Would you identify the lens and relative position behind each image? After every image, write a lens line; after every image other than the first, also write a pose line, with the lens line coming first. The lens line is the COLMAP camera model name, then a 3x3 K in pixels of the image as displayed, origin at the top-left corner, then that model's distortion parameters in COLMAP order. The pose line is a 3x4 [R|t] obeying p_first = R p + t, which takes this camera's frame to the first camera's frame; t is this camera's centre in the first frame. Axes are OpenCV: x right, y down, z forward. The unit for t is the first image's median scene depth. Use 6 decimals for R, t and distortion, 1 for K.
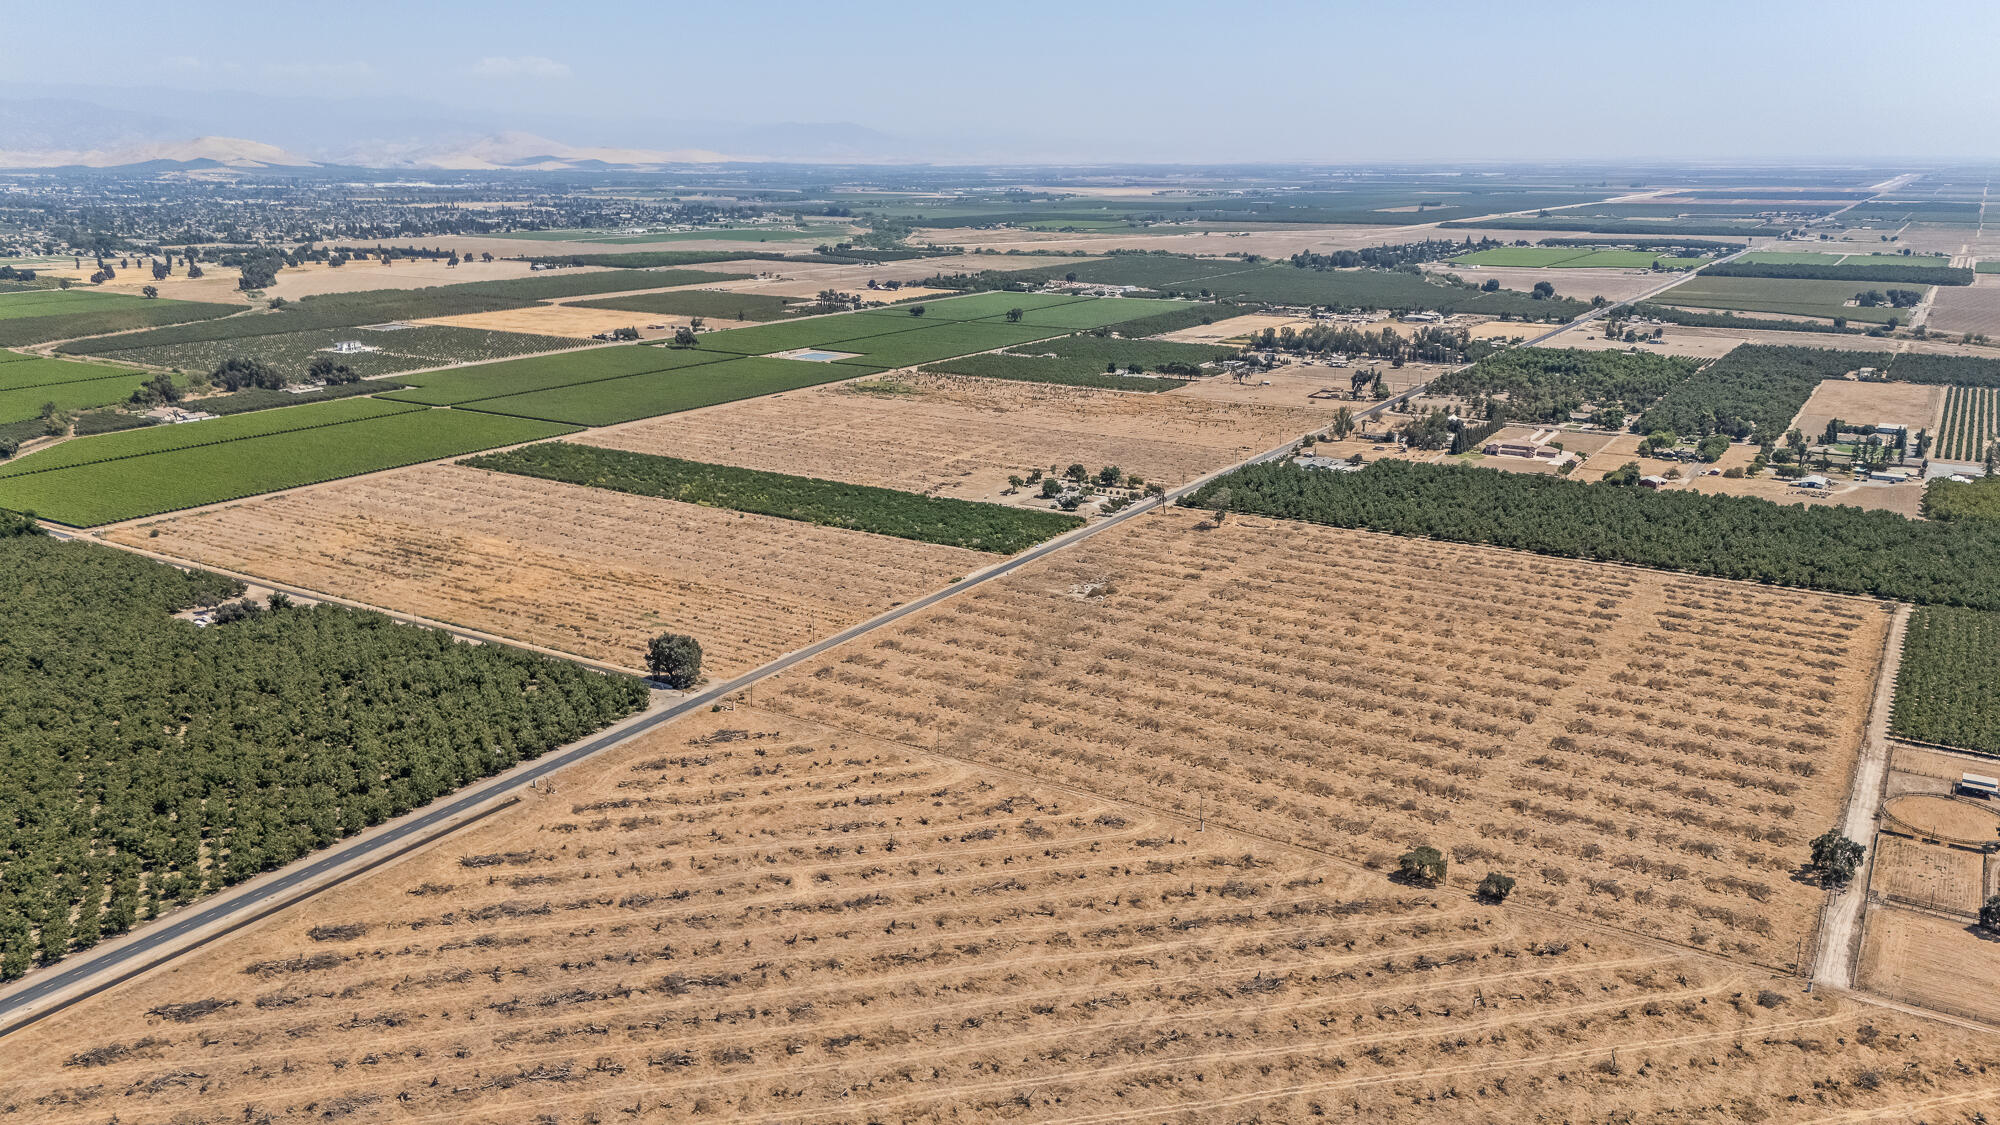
lens RADIAL K [[1473.8, 0, 999.6], [0, 1473.8, 572.6], [0, 0, 1]] dist [0.077933, -0.077722]
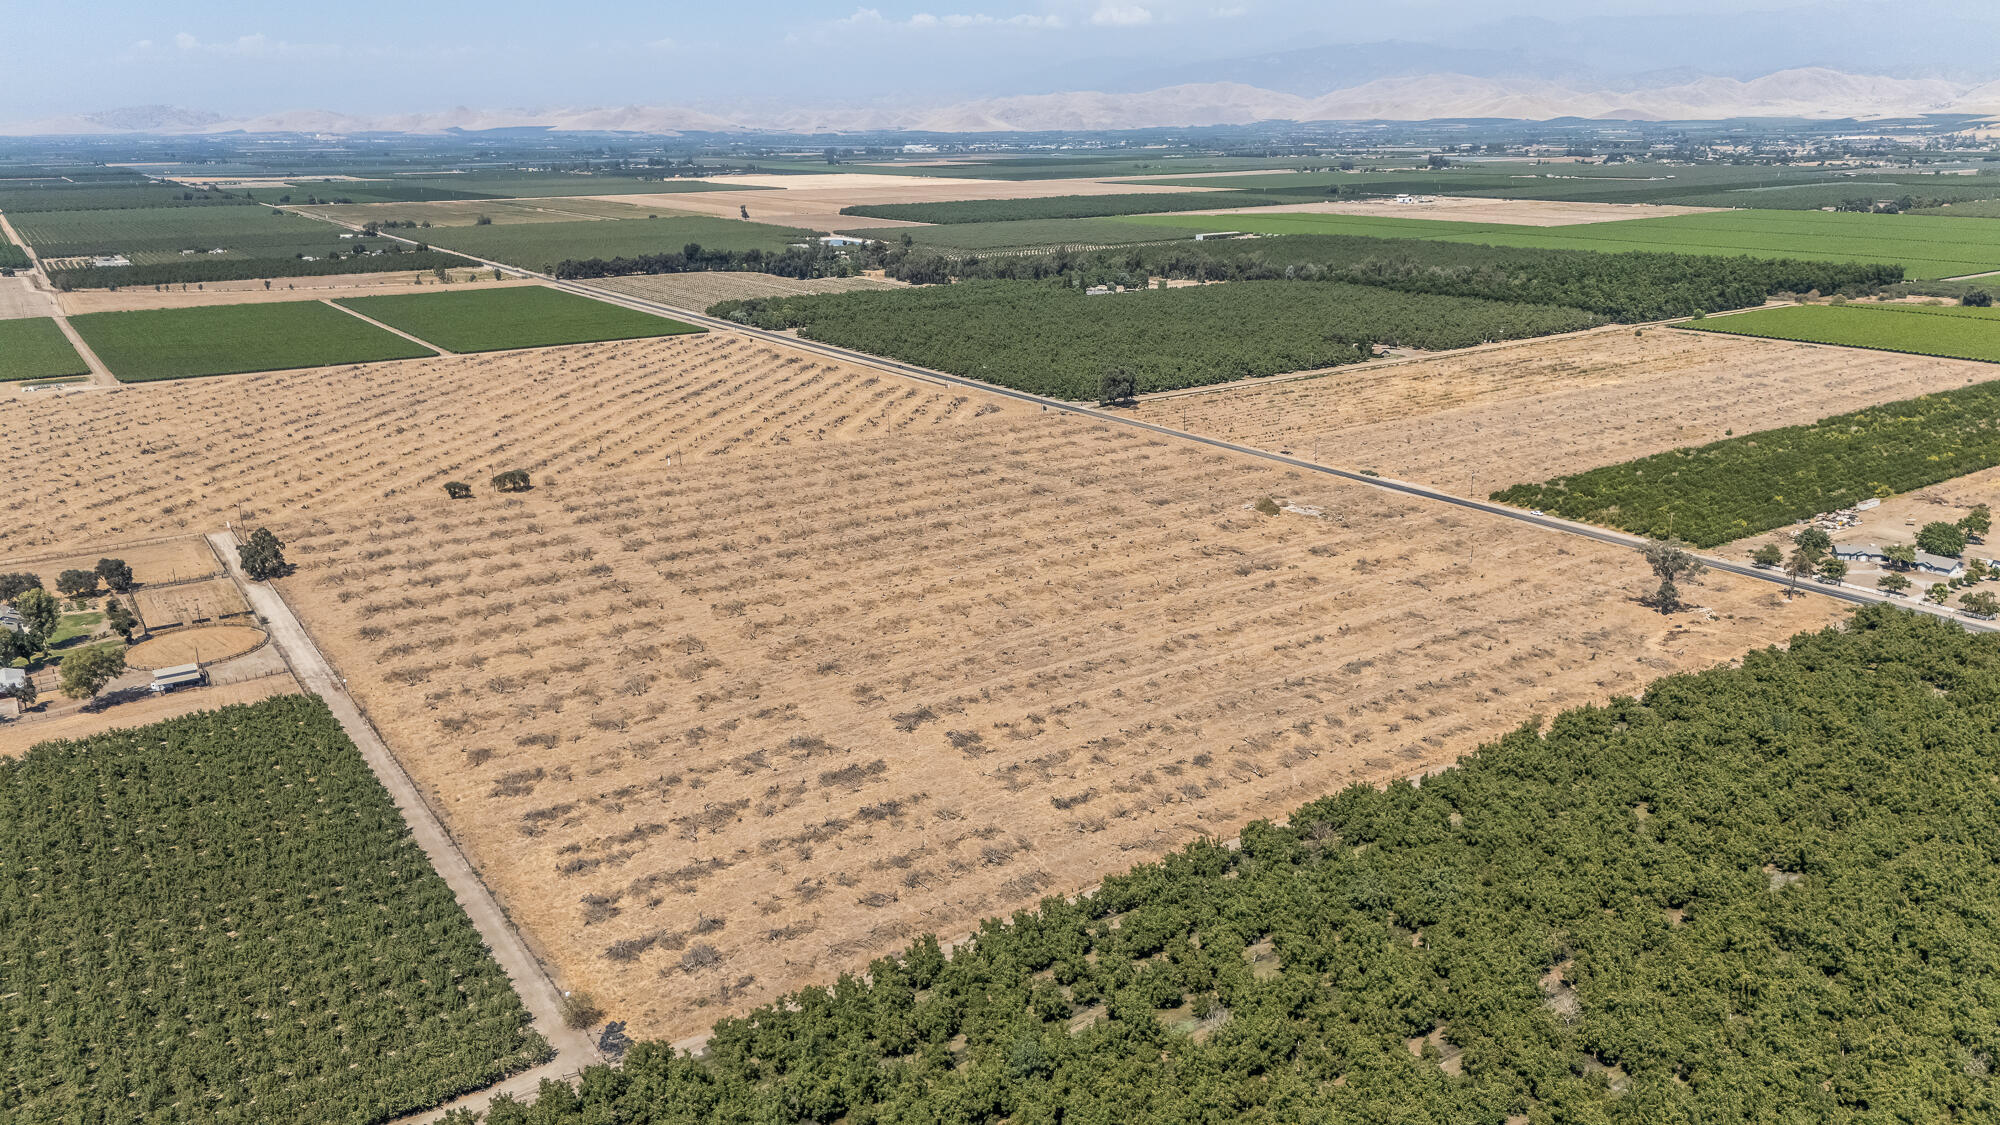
lens RADIAL K [[1467.8, 0, 1000.0], [0, 1467.8, 562.5], [0, 0, 1]] dist [0.081509, -0.072949]
pose [[-0.394162, 0.273008, -0.877555, 0.575097], [-0.240104, 0.891107, 0.385068, -0.159269], [0.887123, 0.362484, -0.285690, 0.789853]]
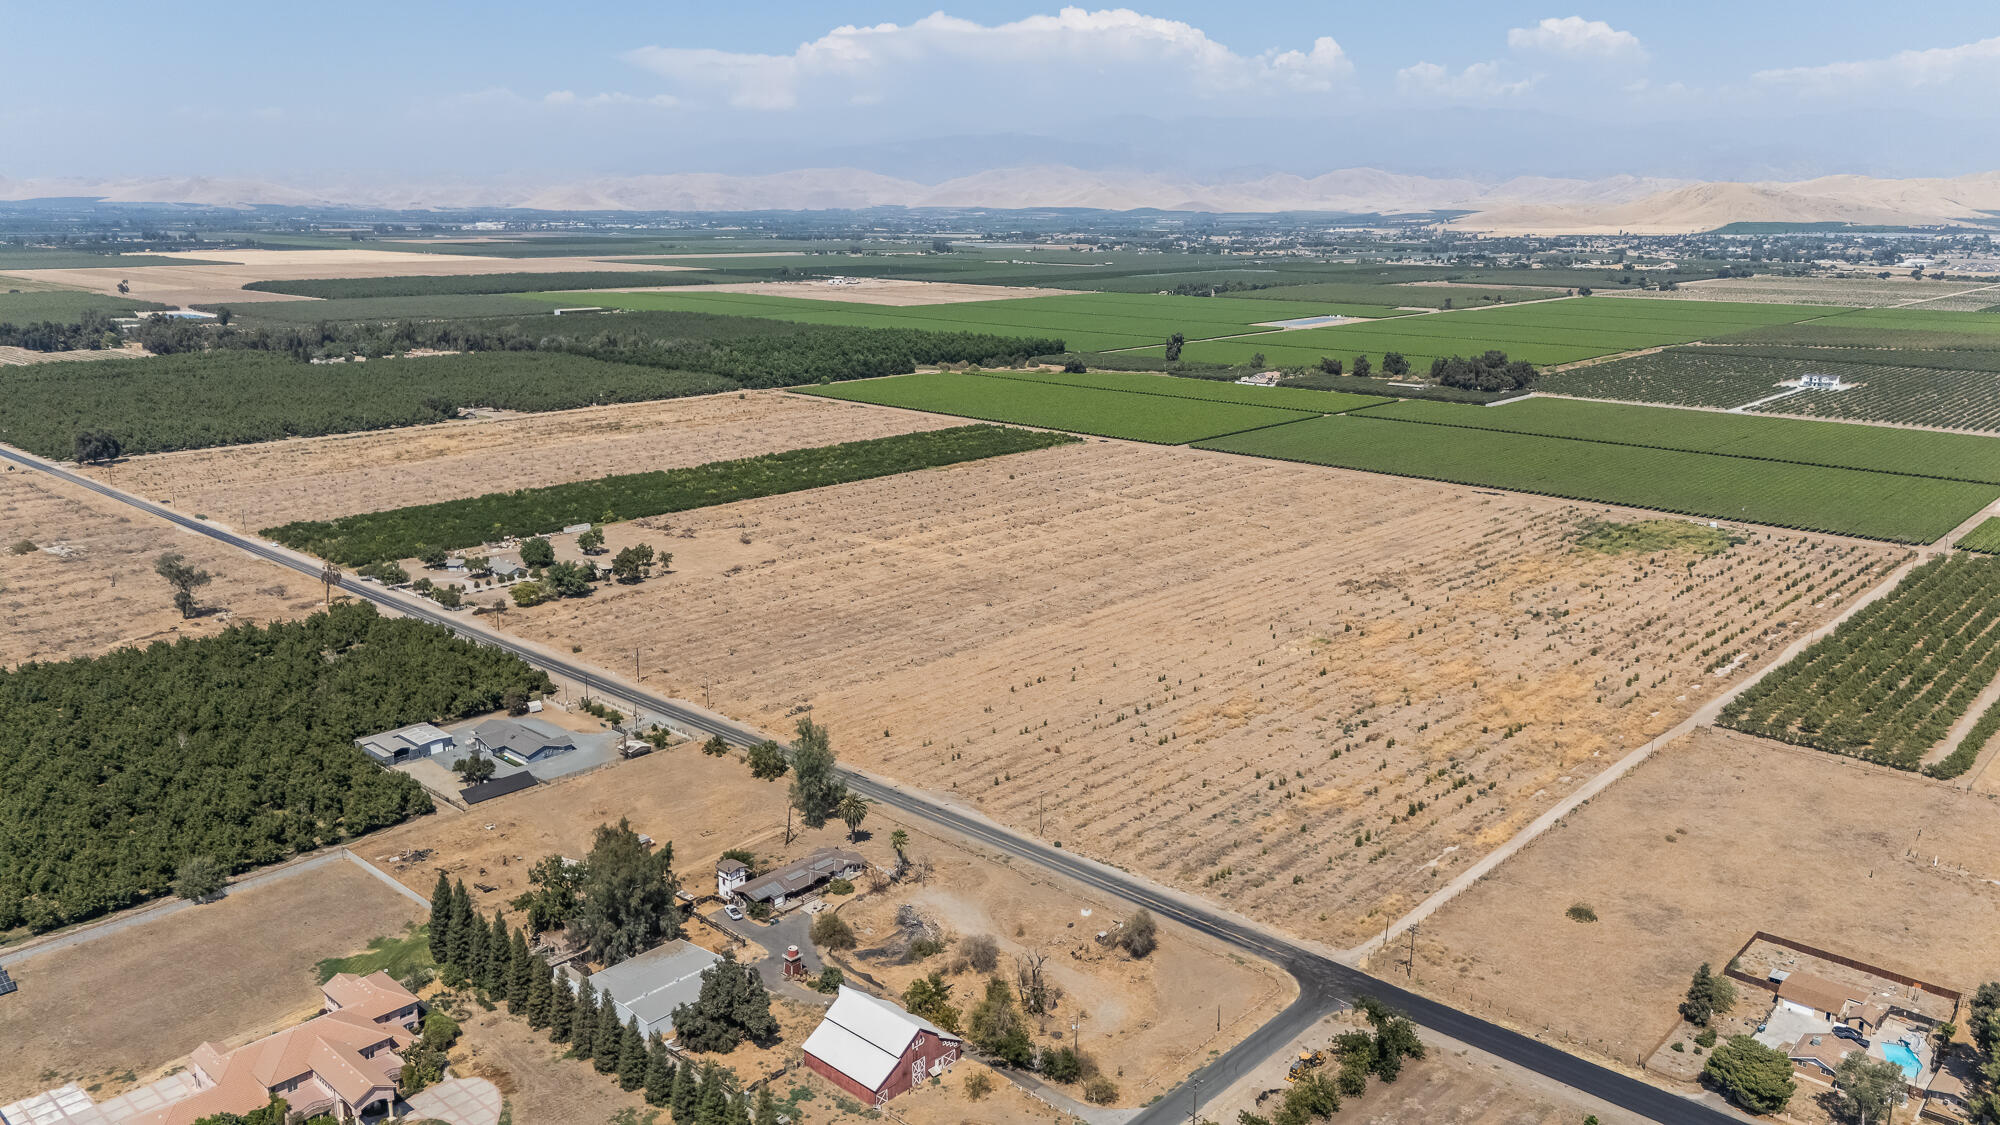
lens RADIAL K [[1467.8, 0, 1000.0], [0, 1467.8, 562.5], [0, 0, 1]] dist [0.081509, -0.072949]
pose [[-0.181510, 0.238672, -0.953986, 0.560596], [-0.271805, 0.920133, 0.281917, -0.264140], [0.945080, 0.310469, -0.102141, 1.150932]]
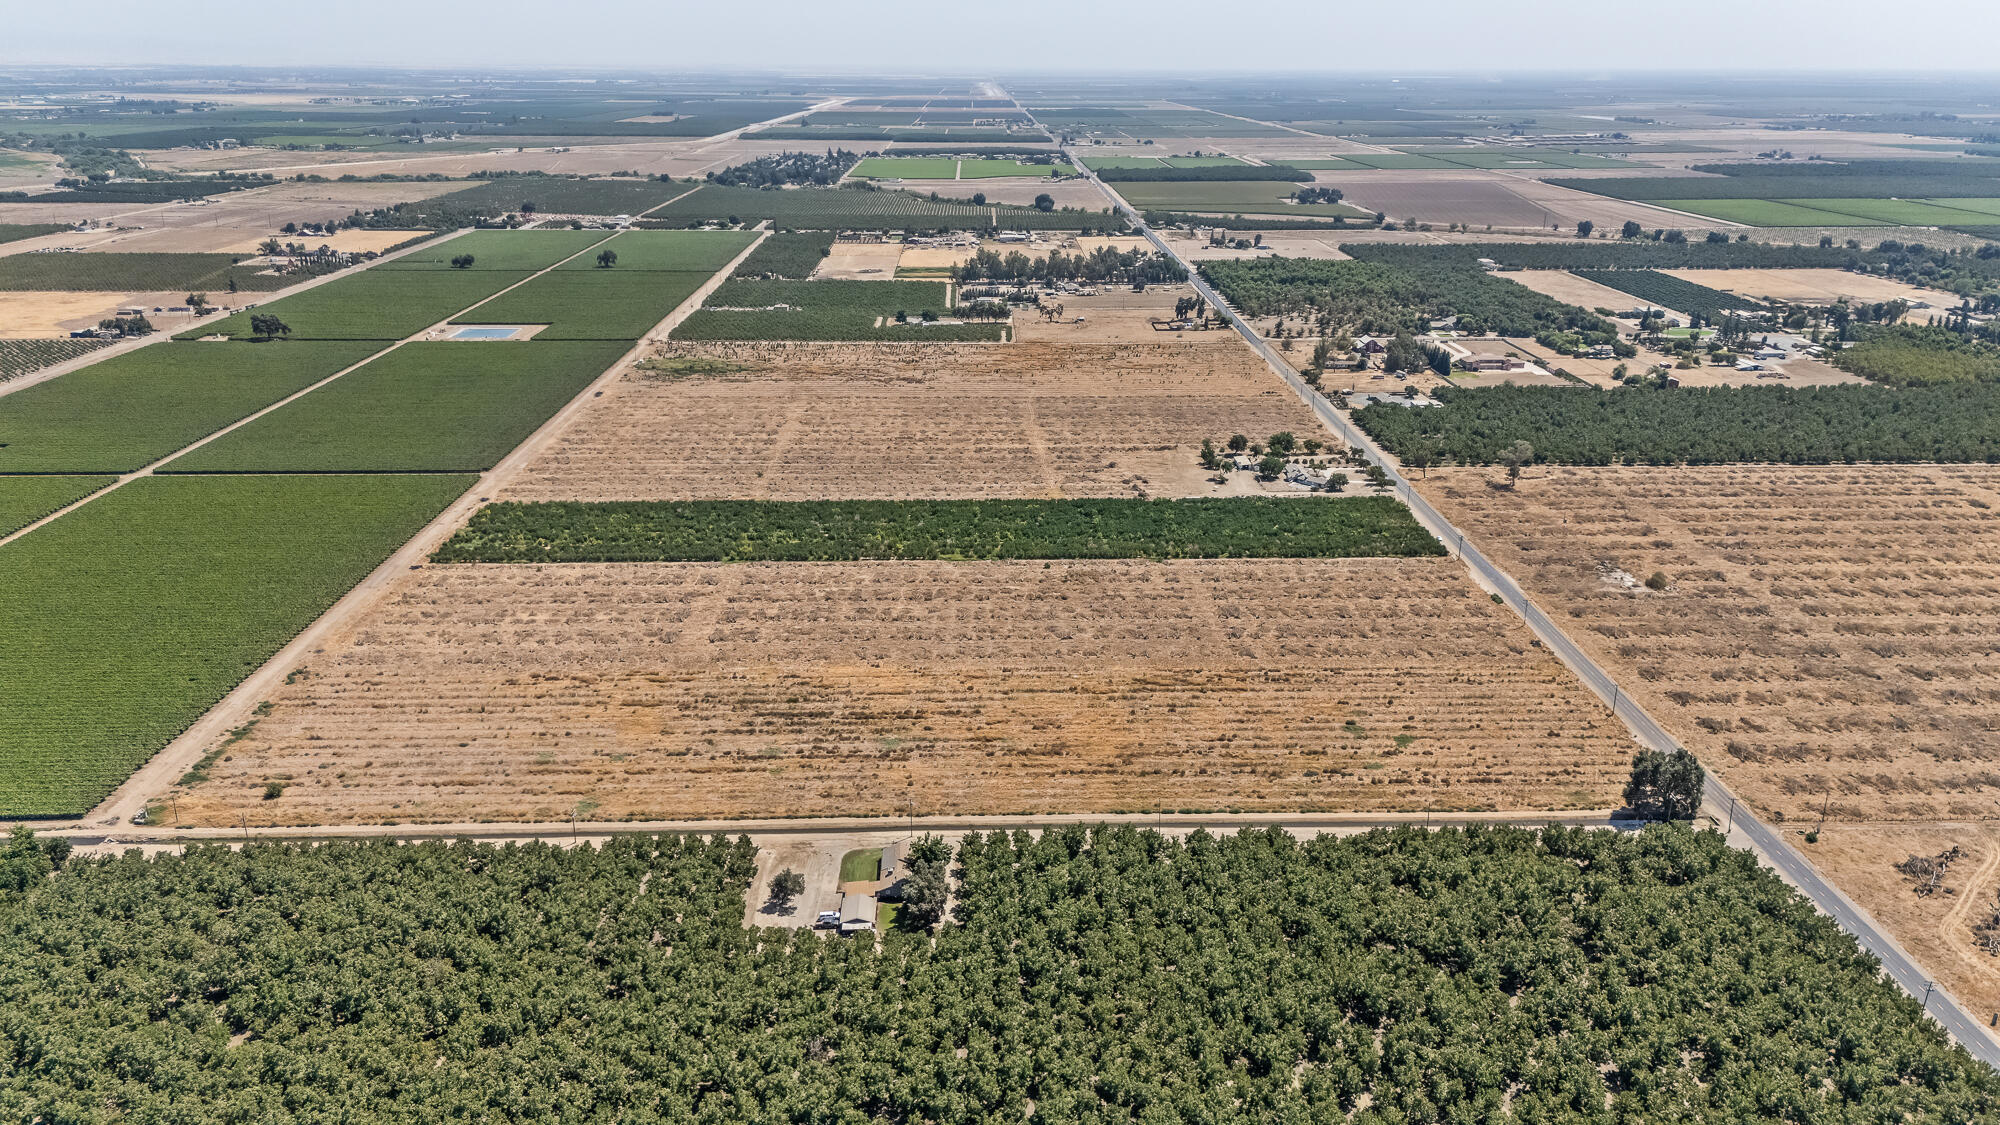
lens RADIAL K [[1473.8, 0, 999.6], [0, 1473.8, 572.6], [0, 0, 1]] dist [0.077933, -0.077722]
pose [[0.831530, -0.179765, 0.525588, -0.508899], [0.148946, 0.983694, 0.100804, -0.098301], [-0.535139, -0.005537, 0.844746, 0.333157]]
